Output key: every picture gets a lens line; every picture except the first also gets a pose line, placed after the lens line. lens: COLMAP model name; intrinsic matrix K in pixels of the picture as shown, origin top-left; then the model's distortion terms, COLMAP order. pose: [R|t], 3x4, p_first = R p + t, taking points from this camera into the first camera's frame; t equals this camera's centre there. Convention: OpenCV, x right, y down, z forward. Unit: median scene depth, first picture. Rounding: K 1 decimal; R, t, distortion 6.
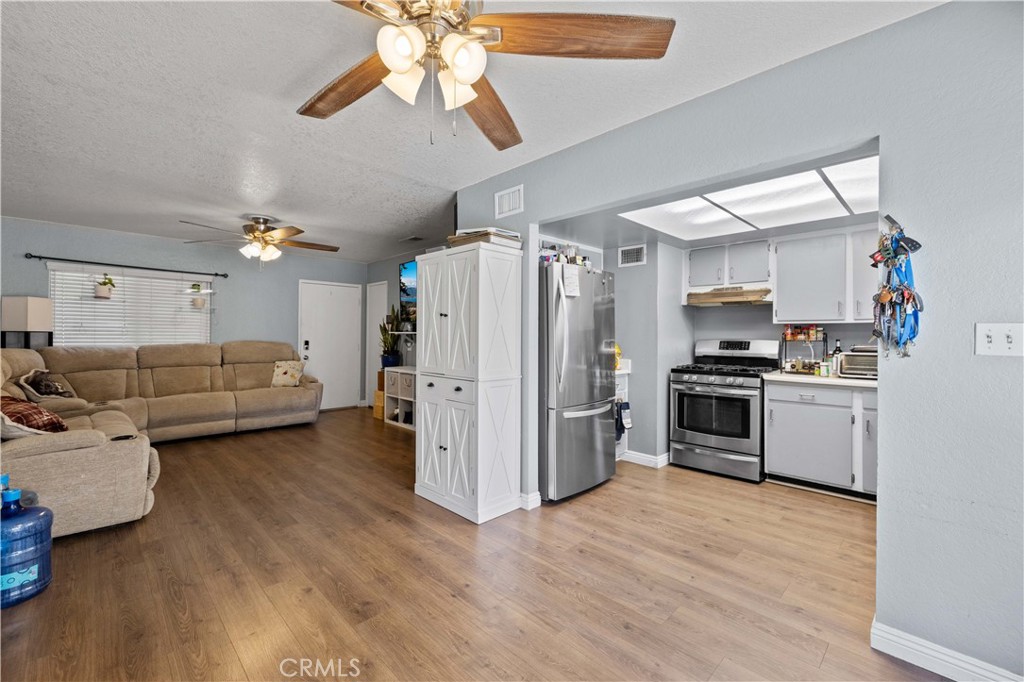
lens RADIAL K [[431.0, 0, 508.8], [0, 431.0, 339.8], [0, 0, 1]] dist [-0.000619, -0.000037]
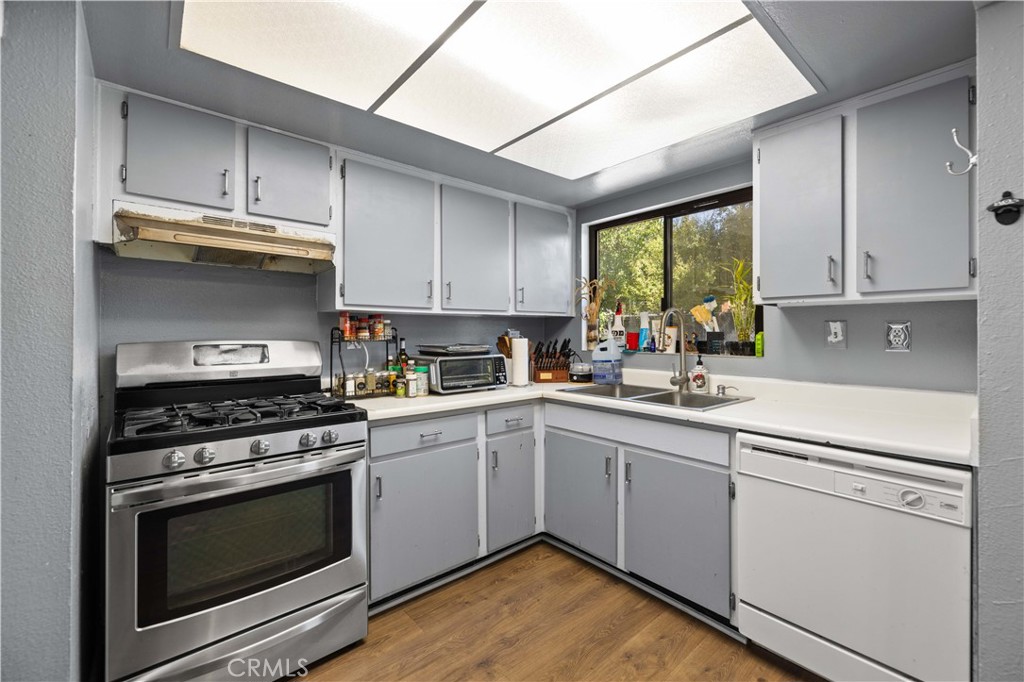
lens RADIAL K [[431.0, 0, 512.4], [0, 431.0, 332.3], [0, 0, 1]] dist [-0.000619, -0.000037]
pose [[0.070188, -0.000929, 0.997533, 0.105299], [0.007313, 0.999973, 0.000417, -0.008406], [-0.997507, 0.007266, 0.070193, 0.770601]]
